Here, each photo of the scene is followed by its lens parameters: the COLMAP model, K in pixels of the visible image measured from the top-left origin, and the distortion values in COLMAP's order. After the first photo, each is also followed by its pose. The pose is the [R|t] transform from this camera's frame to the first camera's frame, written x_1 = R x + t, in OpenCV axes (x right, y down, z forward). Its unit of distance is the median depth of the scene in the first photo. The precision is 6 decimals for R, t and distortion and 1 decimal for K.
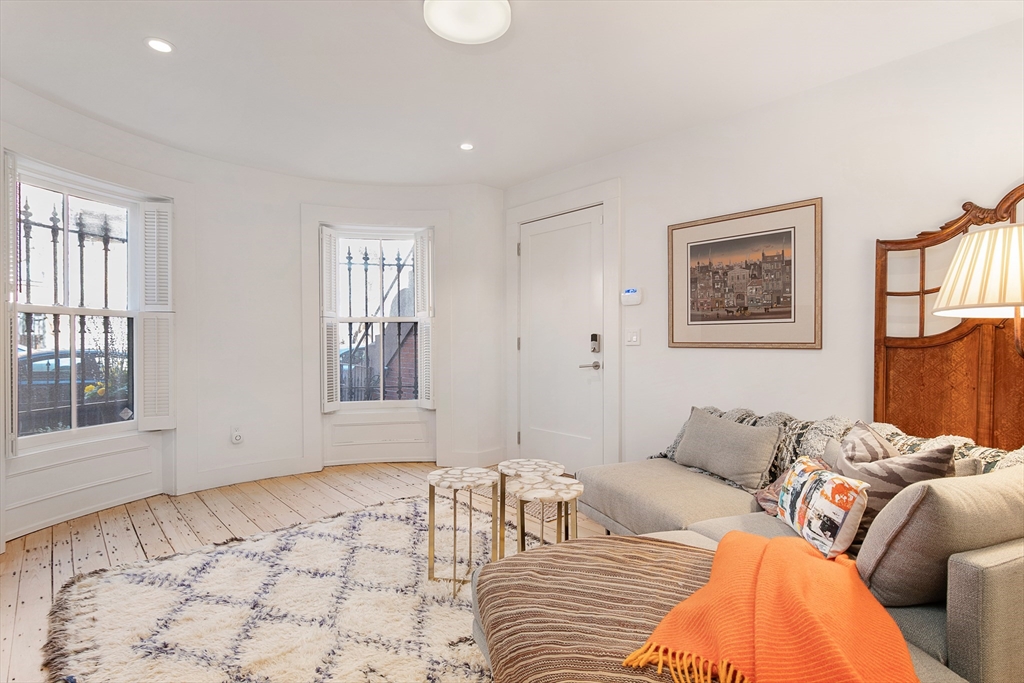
lens RADIAL K [[500.0, 0, 512.3], [0, 500.0, 344.2], [0, 0, 1]] dist [0.003692, 0.000341]
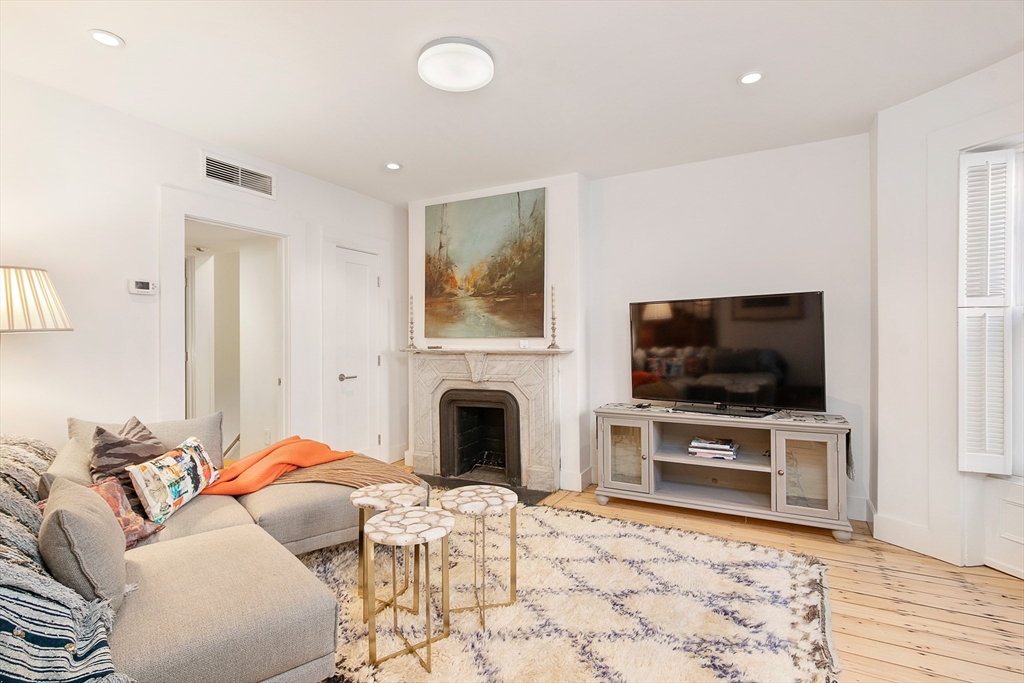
lens RADIAL K [[500.0, 0, 505.7], [0, 500.0, 337.4], [0, 0, 1]] dist [0.003692, 0.000341]
pose [[-0.949653, 0.001955, -0.313297, 0.108723], [0.001615, 0.999998, 0.001343, -0.028042], [0.313299, 0.000769, -0.949654, 1.403221]]
